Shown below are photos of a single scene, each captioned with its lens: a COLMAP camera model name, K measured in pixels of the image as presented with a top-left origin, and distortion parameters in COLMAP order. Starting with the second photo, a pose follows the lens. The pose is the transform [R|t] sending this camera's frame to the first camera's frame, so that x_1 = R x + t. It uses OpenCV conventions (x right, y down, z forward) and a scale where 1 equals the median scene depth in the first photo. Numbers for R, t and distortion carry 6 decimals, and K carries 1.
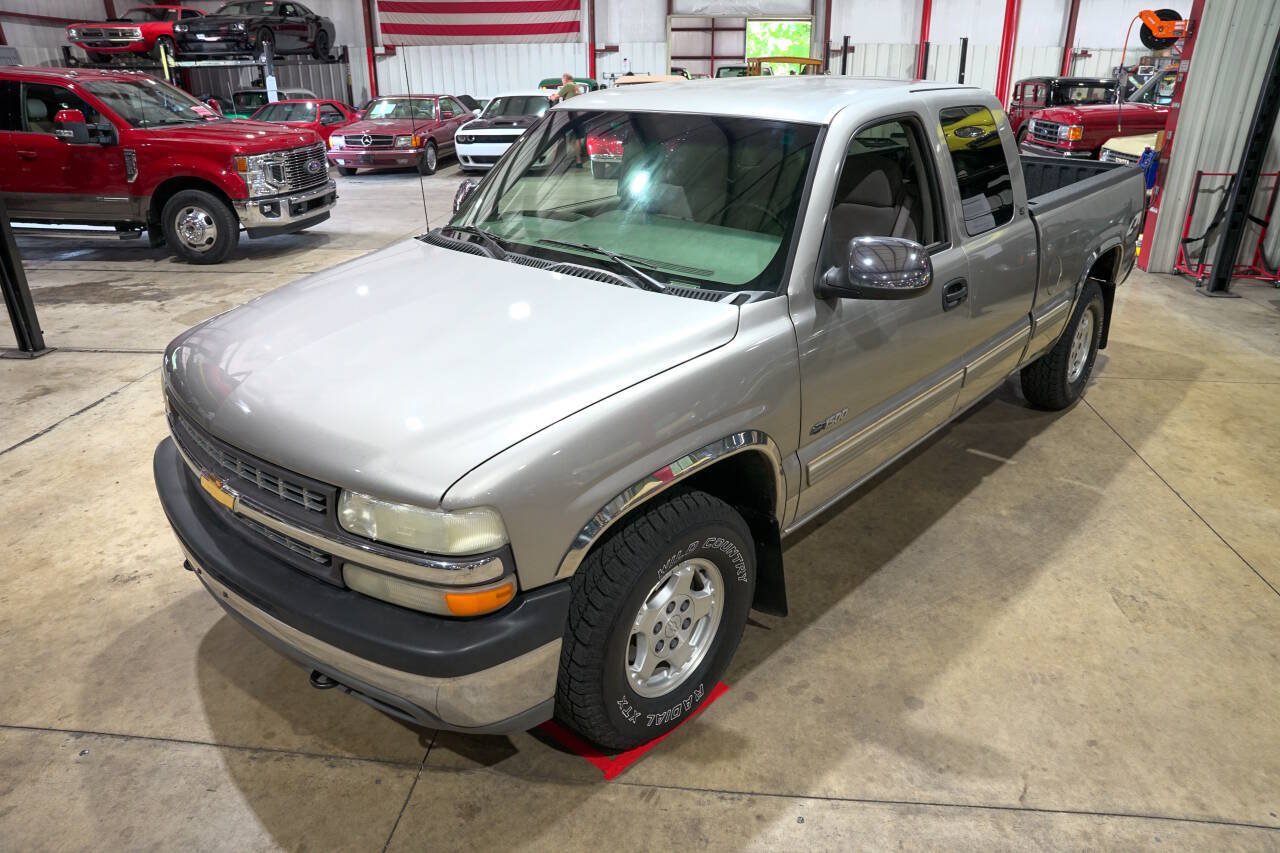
lens RADIAL K [[877.5, 0, 642.9], [0, 877.5, 427.7], [0, 0, 1]] dist [-0.141833, 0.111742]
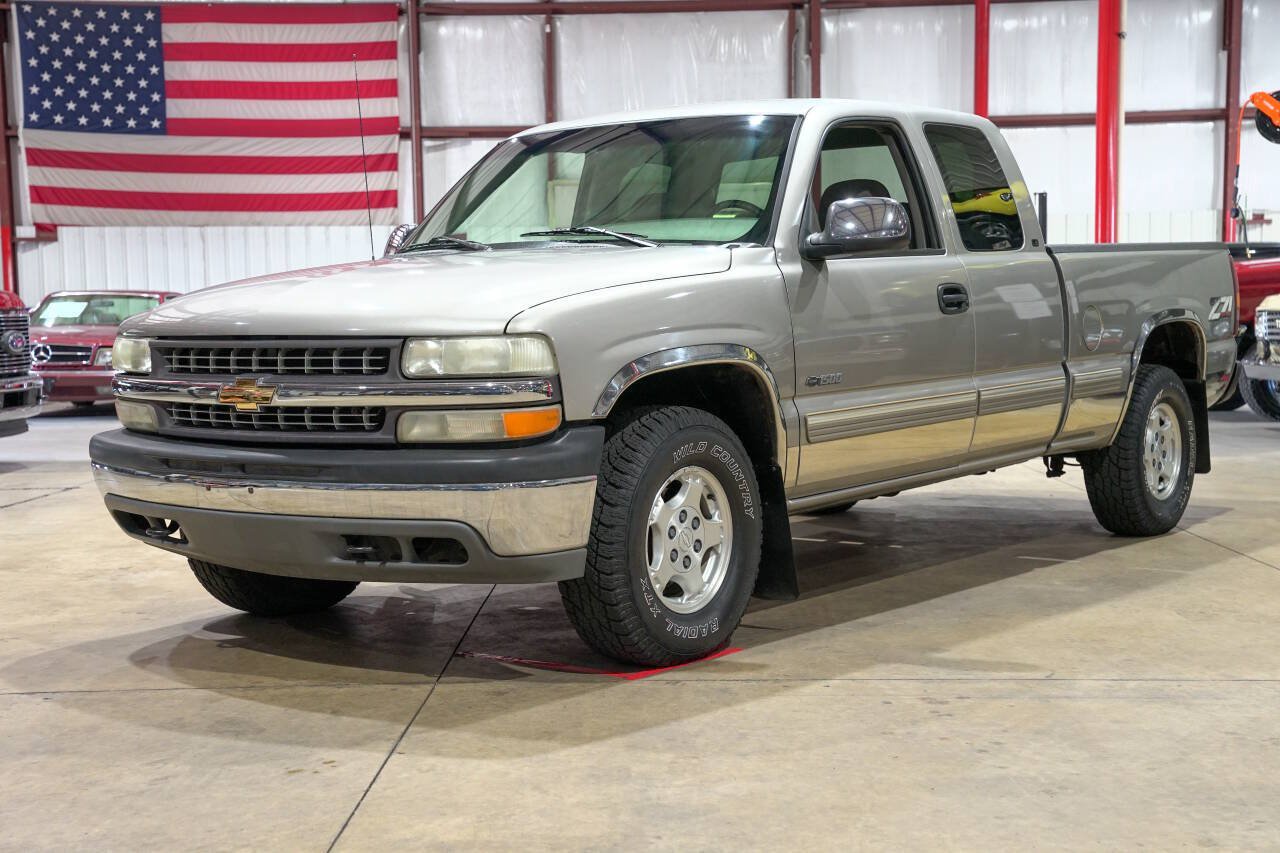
lens RADIAL K [[1779.5, 0, 640.0], [0, 1779.5, 426.5], [0, 0, 1]] dist [0.217277, 0.086780]
pose [[0.995674, -0.016459, 0.091446, -0.156249], [0.045902, 0.942832, -0.330093, 0.595968], [-0.080785, 0.332862, 0.939509, -0.751819]]
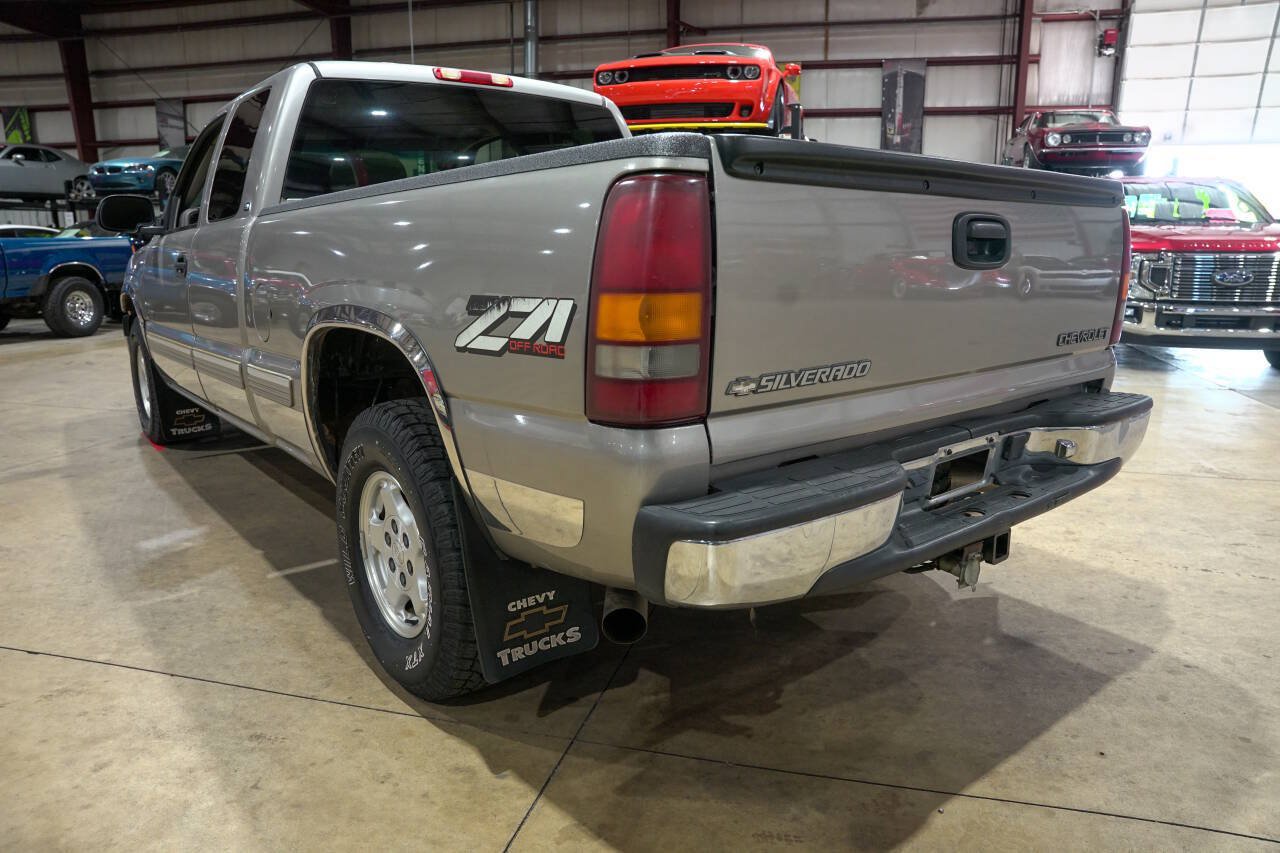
lens RADIAL K [[877.5, 0, 642.9], [0, 877.5, 427.7], [0, 0, 1]] dist [-0.141833, 0.111742]
pose [[-0.147339, 0.214334, -0.965584, 1.354841], [-0.386710, 0.886047, 0.255687, -0.472478], [0.910355, 0.411073, -0.047664, 1.652647]]
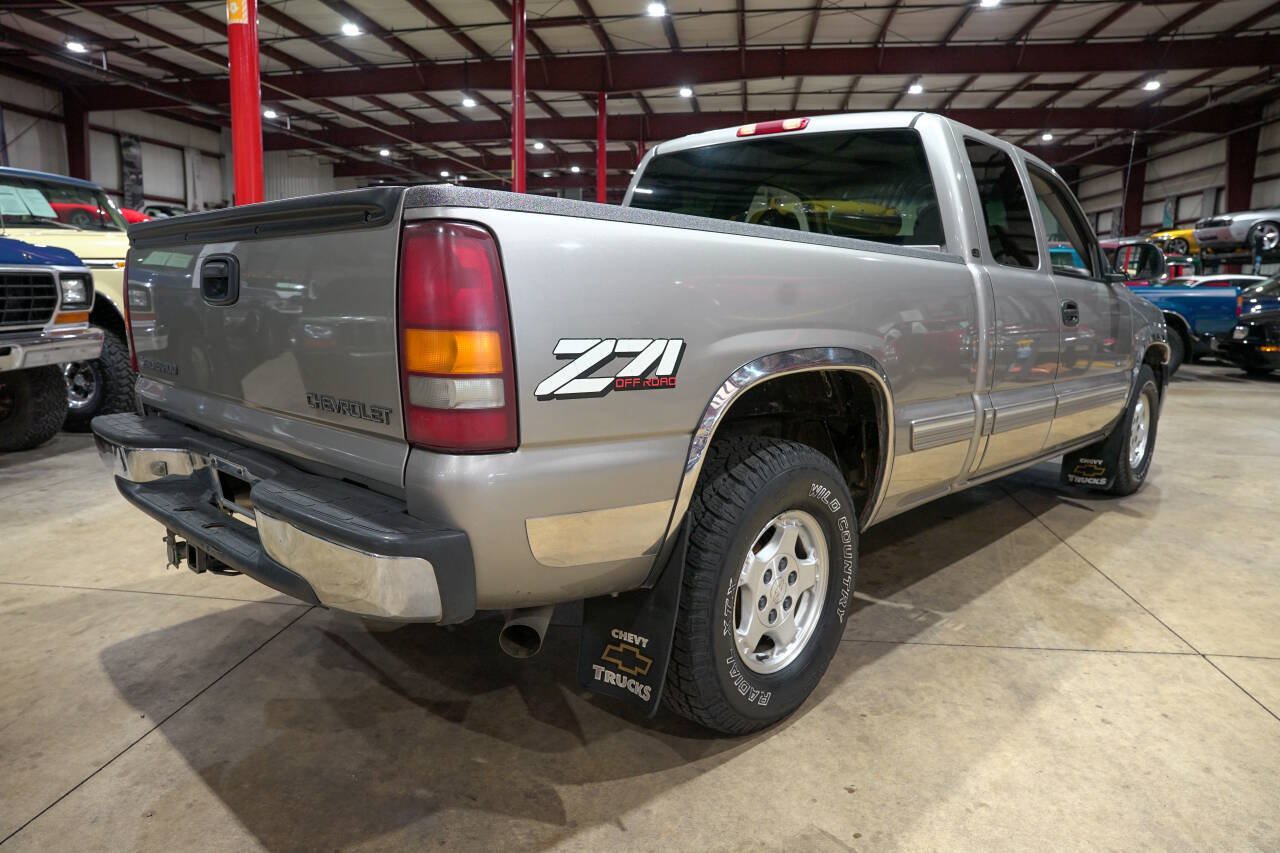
lens RADIAL K [[877.5, 0, 642.9], [0, 877.5, 427.7], [0, 0, 1]] dist [-0.141833, 0.111742]
pose [[-0.999793, -0.011442, 0.016816, 0.451457], [-0.000607, 0.843168, 0.537649, -0.759628], [-0.020330, 0.537528, -0.843001, 2.336644]]
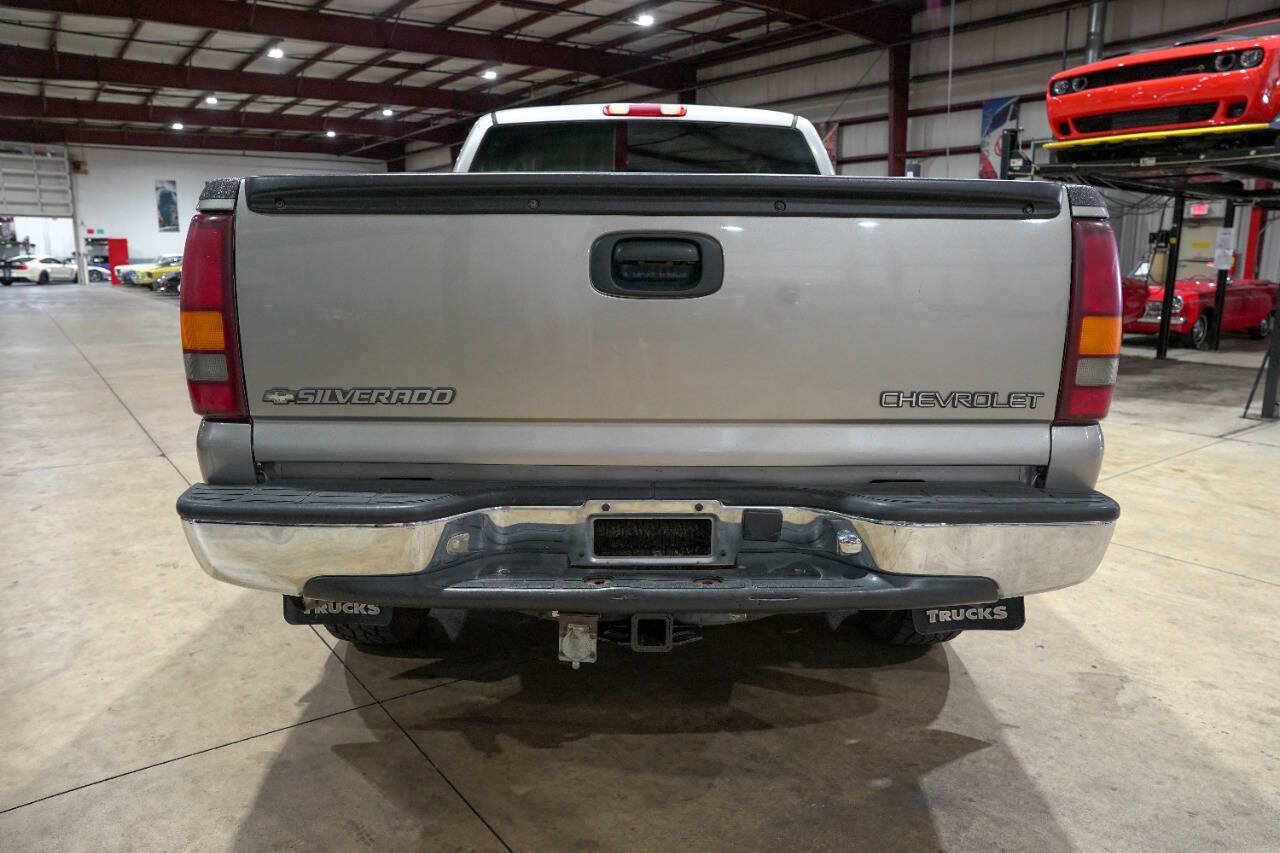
lens RADIAL K [[877.5, 0, 642.9], [0, 877.5, 427.7], [0, 0, 1]] dist [-0.141833, 0.111742]
pose [[-0.732053, 0.128029, -0.669109, 1.096510], [-0.270384, 0.846905, 0.457869, -0.661787], [0.625292, 0.516101, -0.585363, 2.092651]]
